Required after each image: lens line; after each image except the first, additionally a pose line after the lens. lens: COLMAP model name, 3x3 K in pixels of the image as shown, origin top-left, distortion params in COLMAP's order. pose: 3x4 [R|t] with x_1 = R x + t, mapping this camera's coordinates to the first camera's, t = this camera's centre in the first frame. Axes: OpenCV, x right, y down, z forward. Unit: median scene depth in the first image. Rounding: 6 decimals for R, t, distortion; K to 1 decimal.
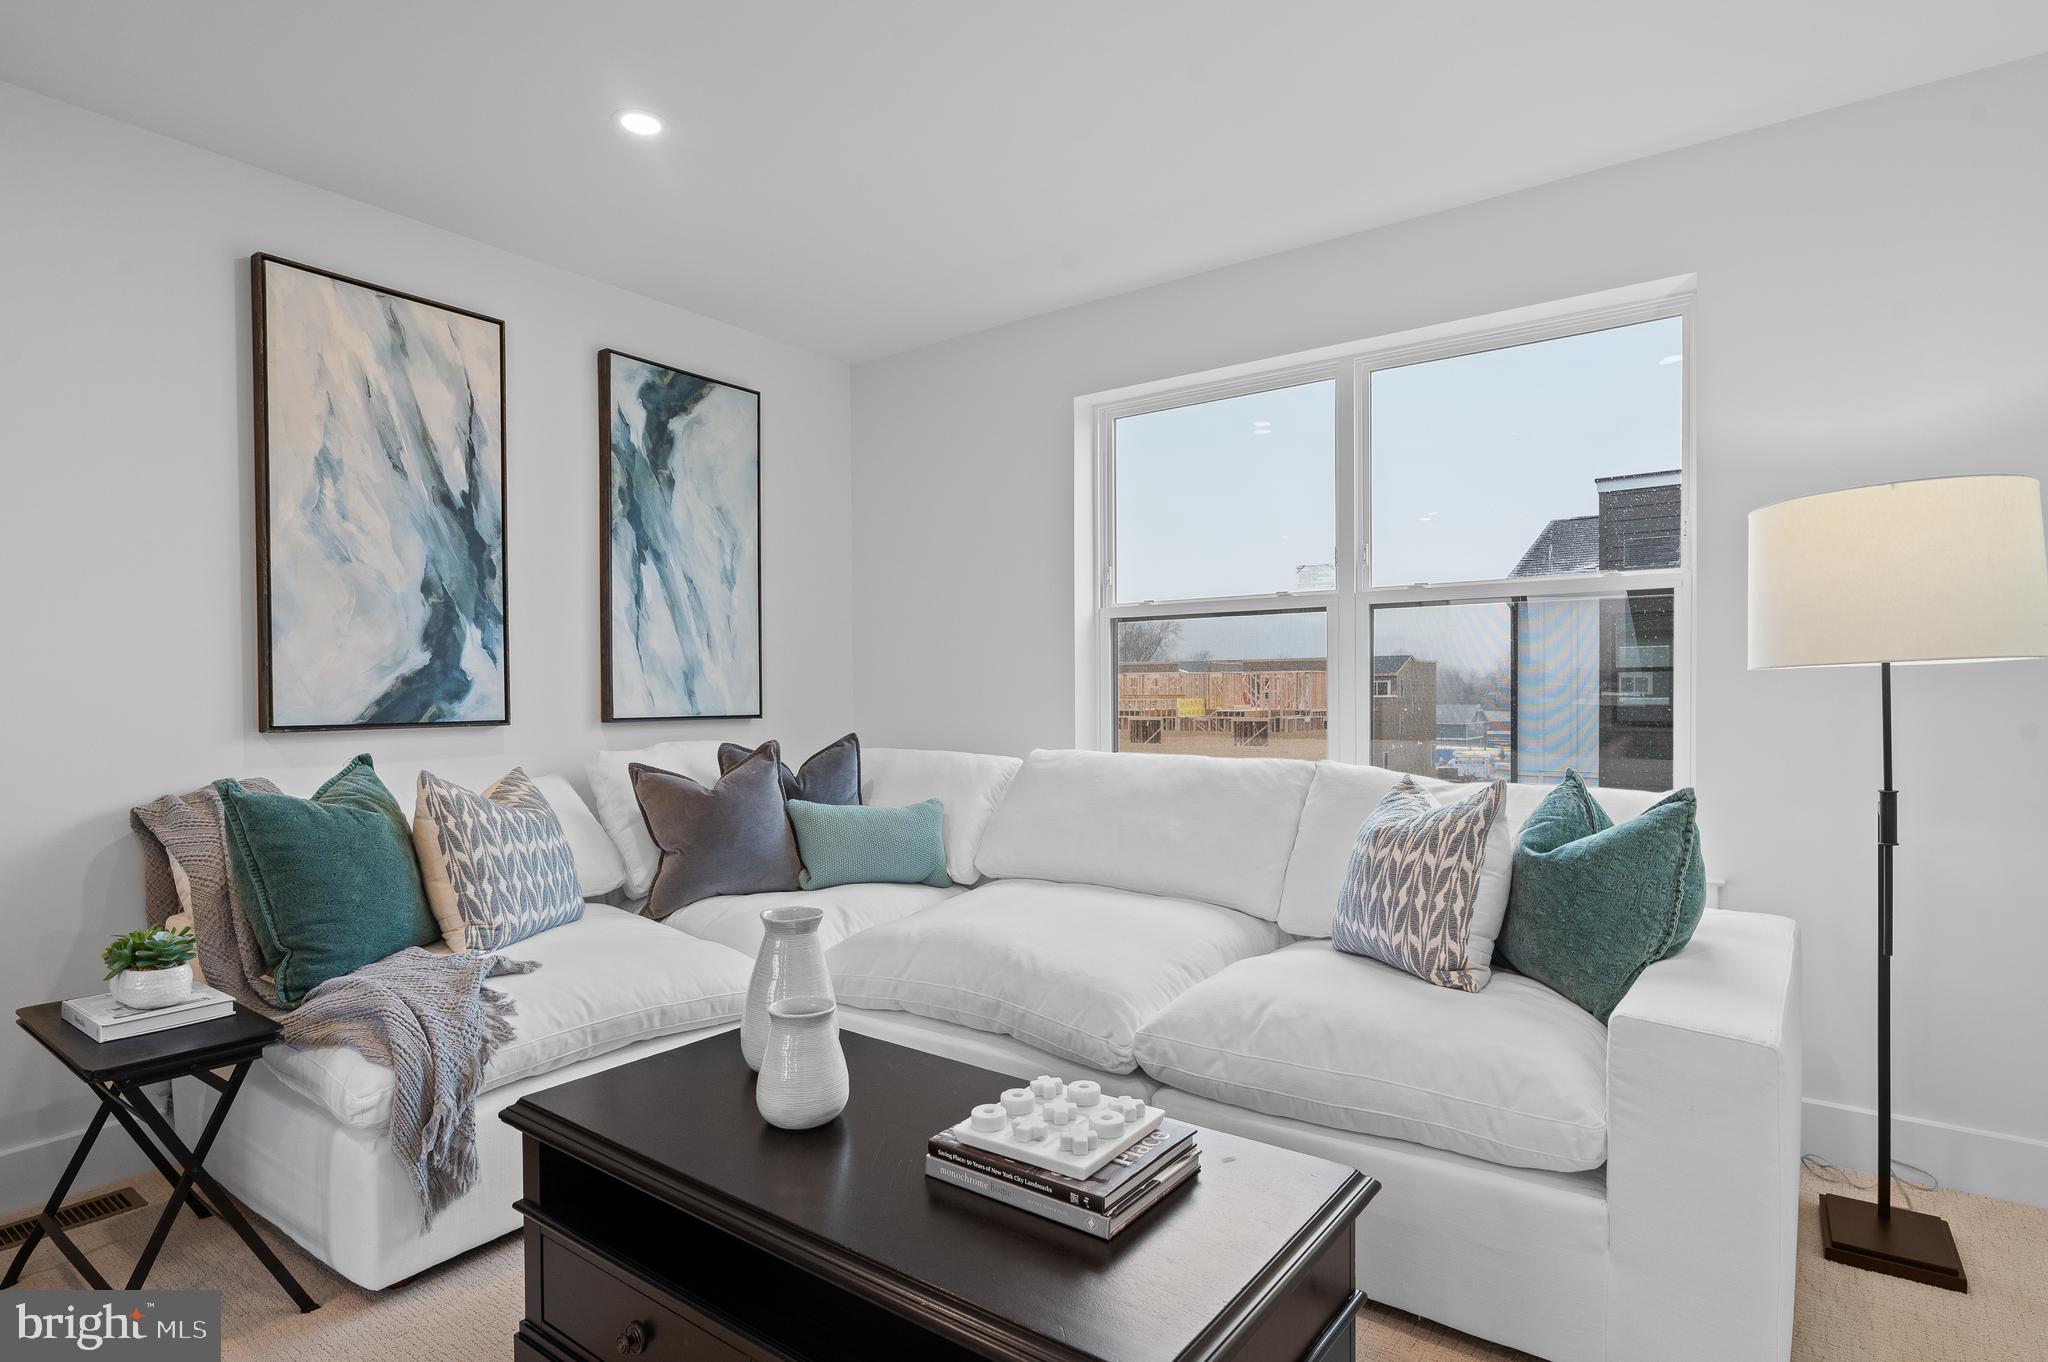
lens RADIAL K [[1045.2, 0, 1012.4], [0, 1045.2, 694.8], [0, 0, 1]] dist [-0.002498, 0.000347]
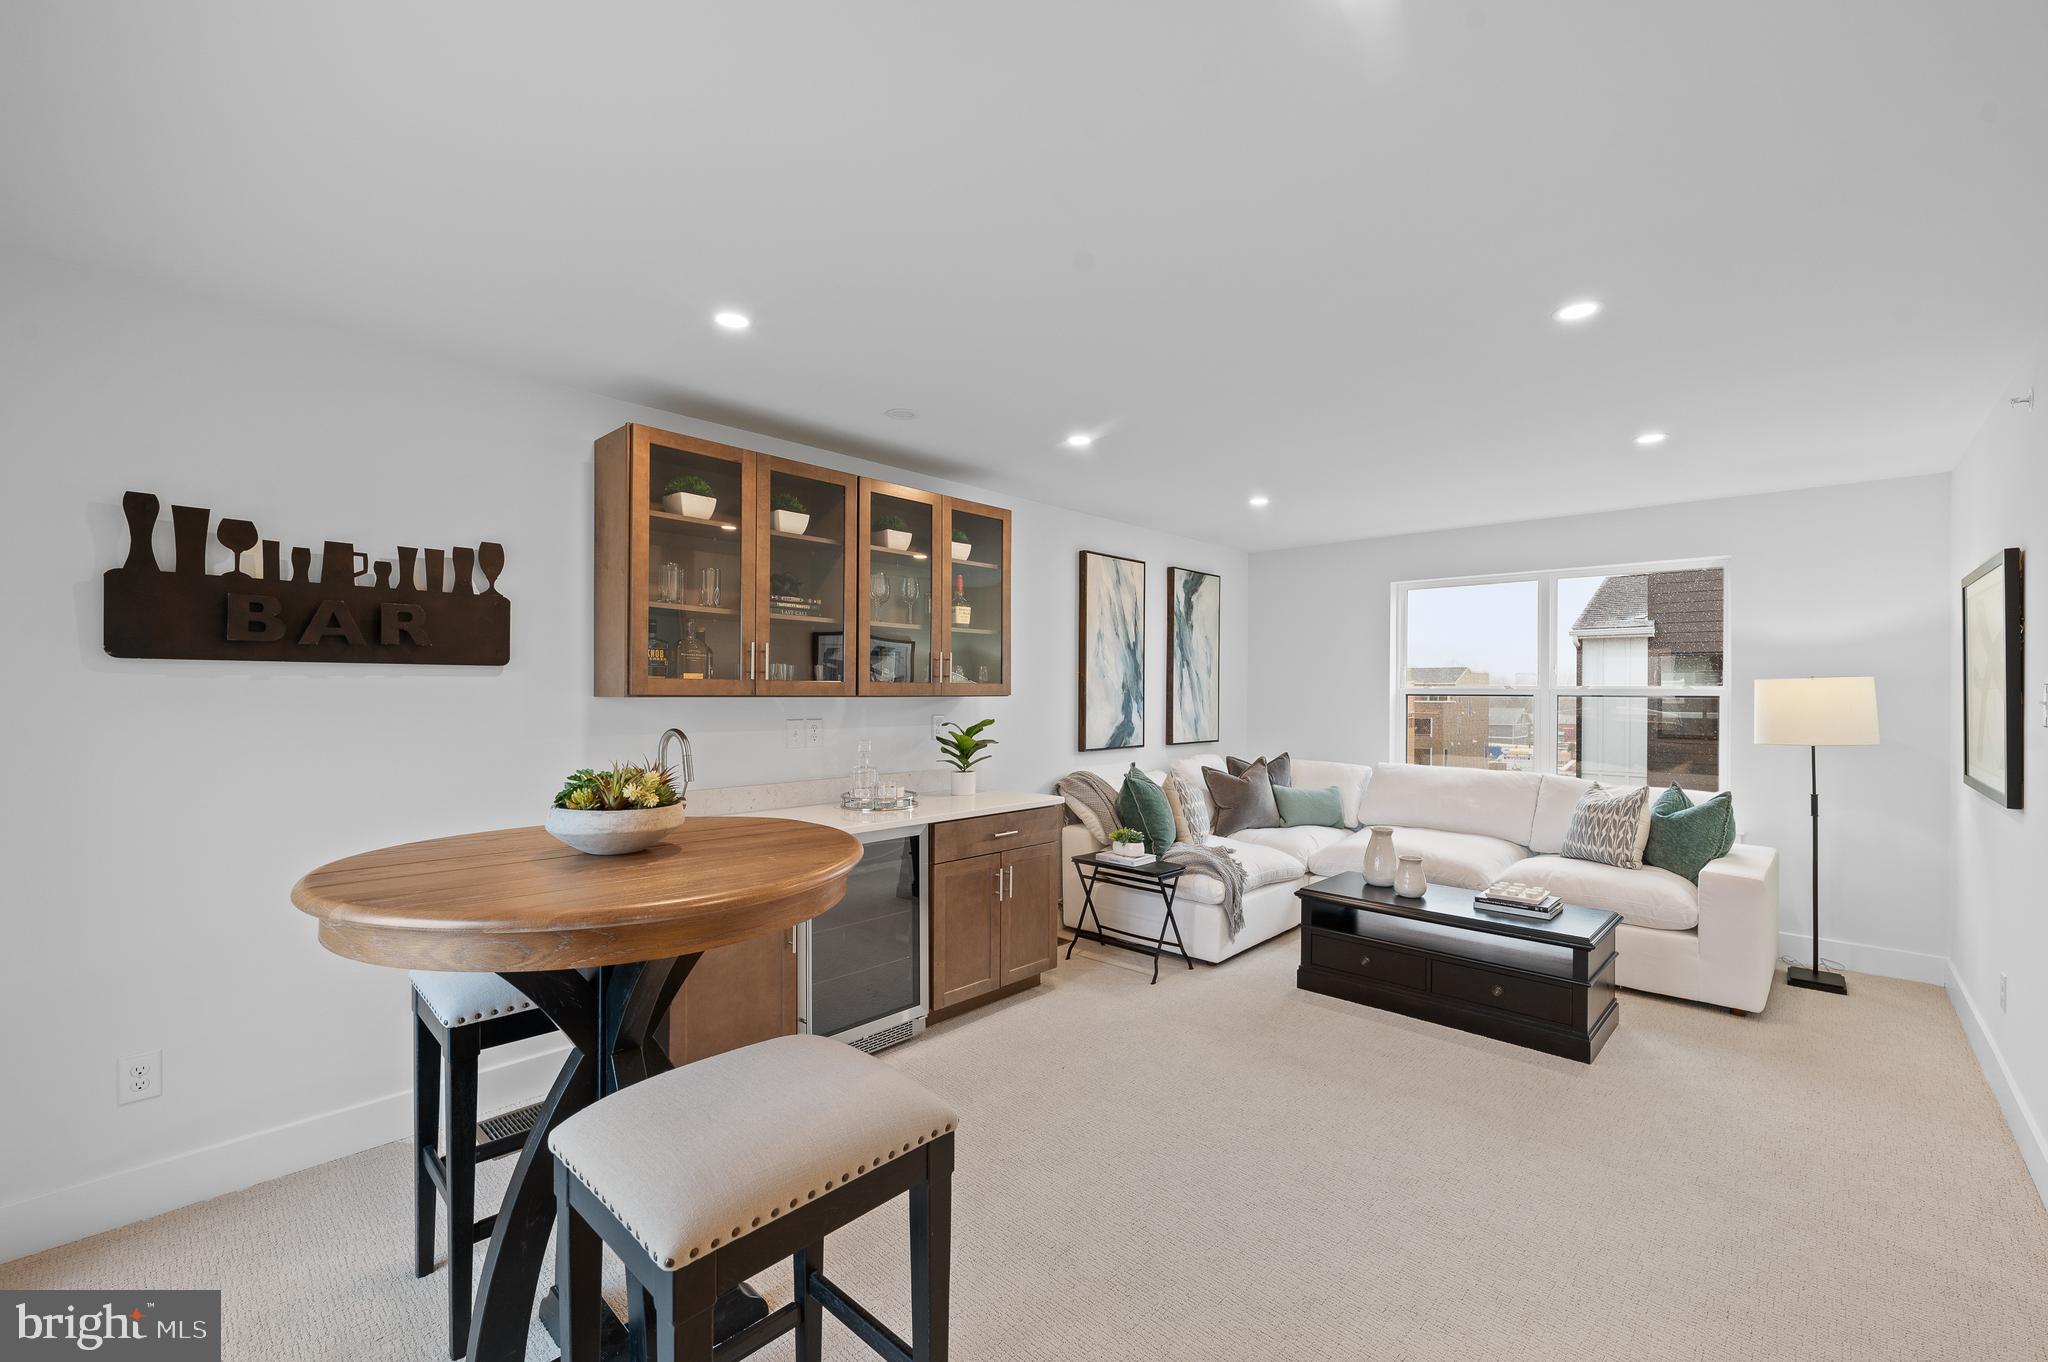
lens RADIAL K [[865.5, 0, 1035.7], [0, 865.5, 681.2], [0, 0, 1]] dist [-0.000130, -0.000079]
pose [[0.995590, 0.013062, -0.092902, -0.671682], [-0.014324, 0.999814, -0.012931, -0.101325], [0.092715, 0.014205, 0.995591, -1.005562]]
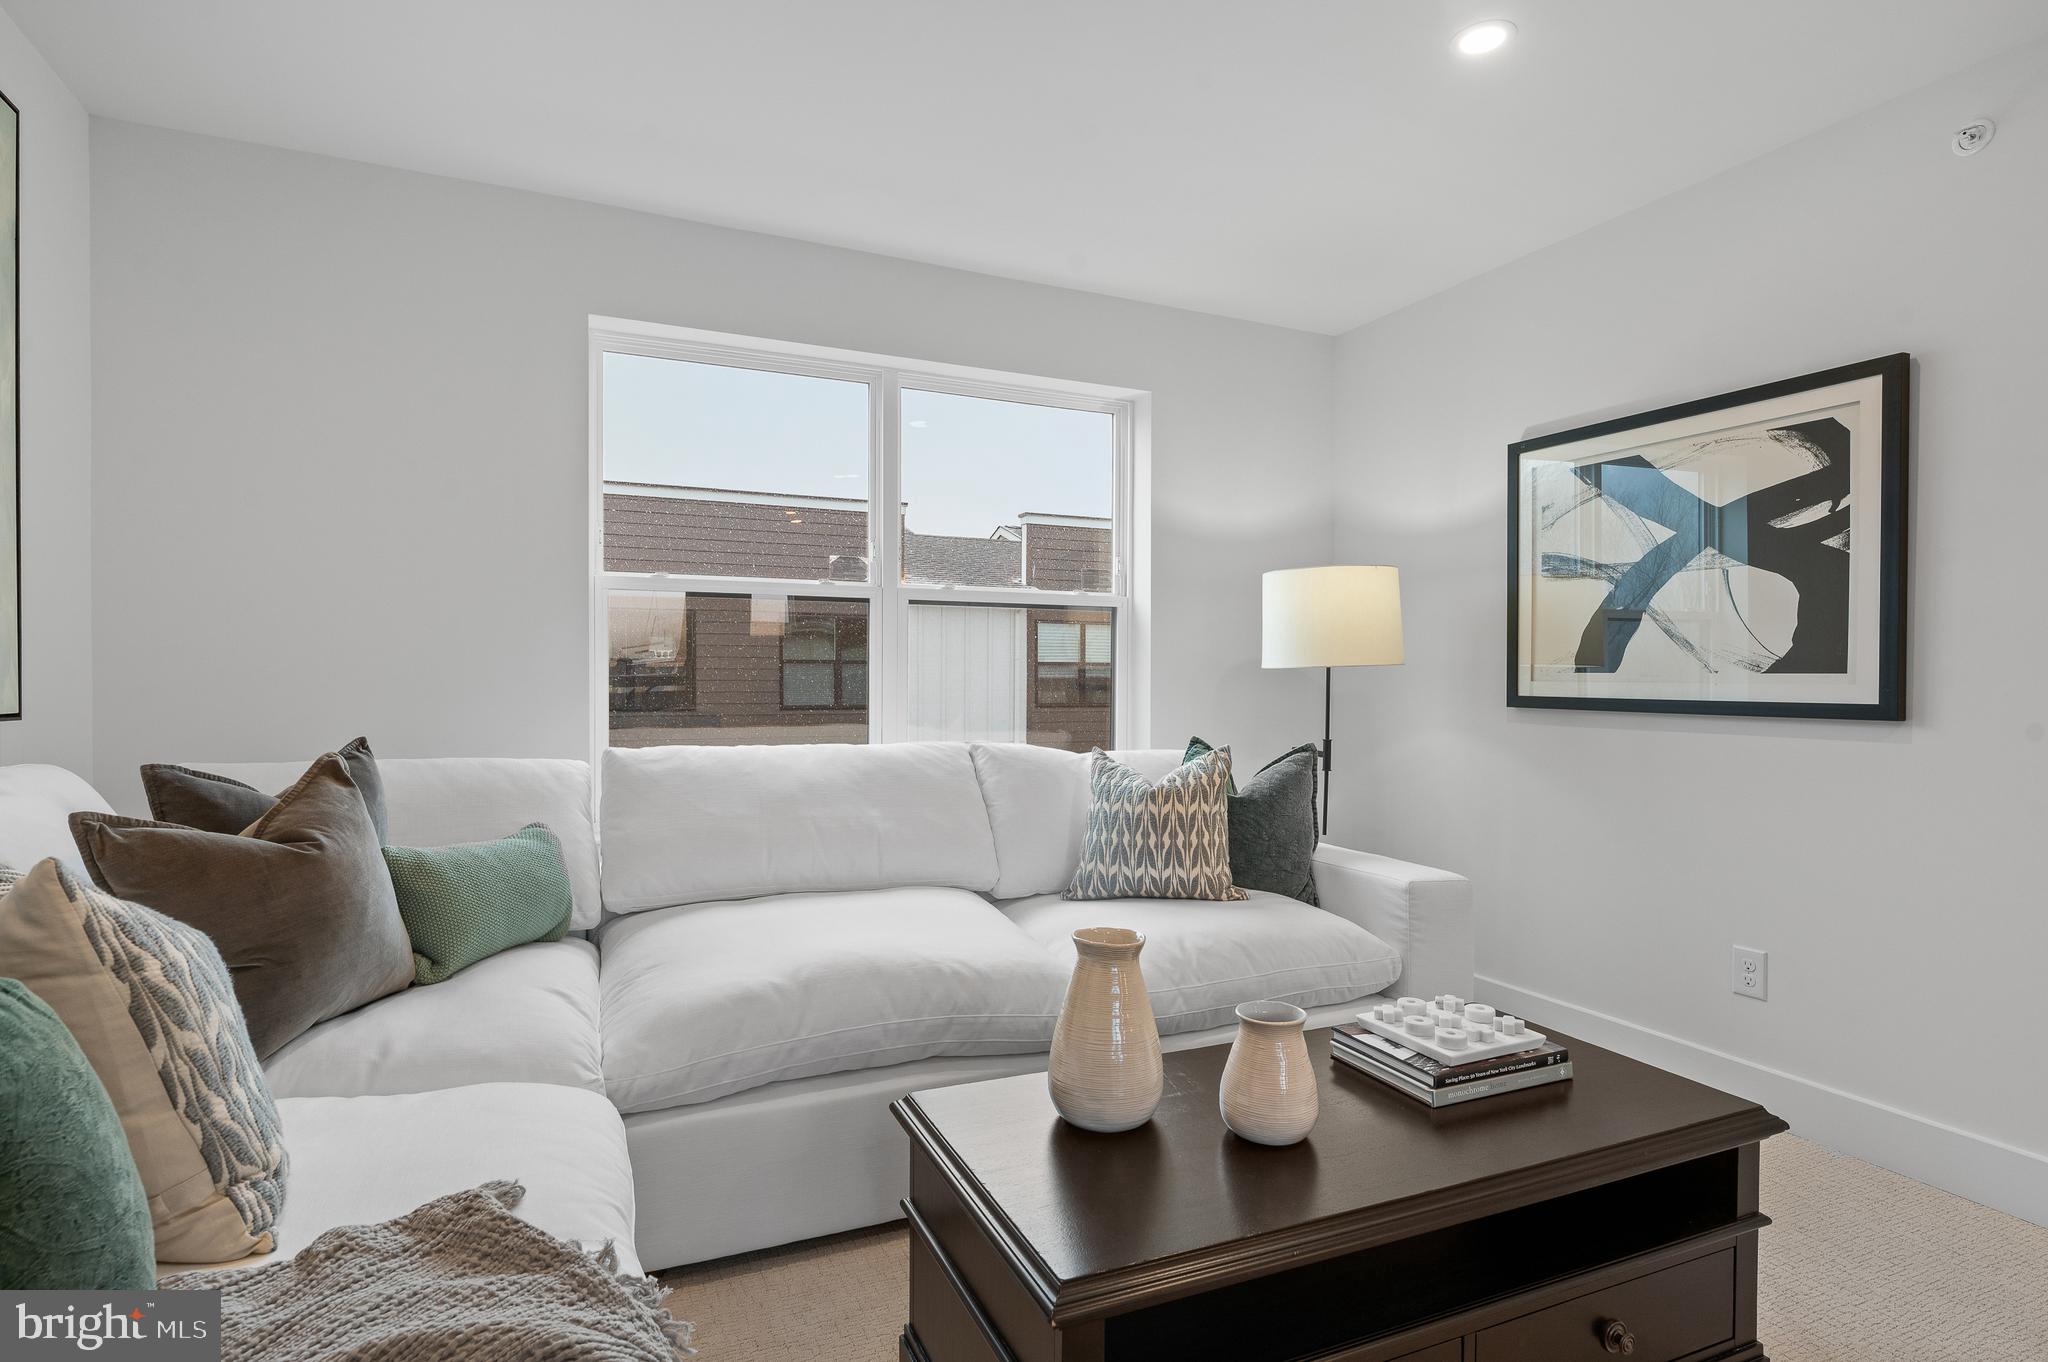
lens RADIAL K [[1045.2, 0, 1021.0], [0, 1045.2, 682.6], [0, 0, 1]] dist [-0.002498, 0.000347]
pose [[0.495856, 0.002454, 0.868401, -0.706683], [-0.002815, 0.999995, -0.001219, 0.004354], [-0.868400, -0.001840, 0.495860, 0.462568]]
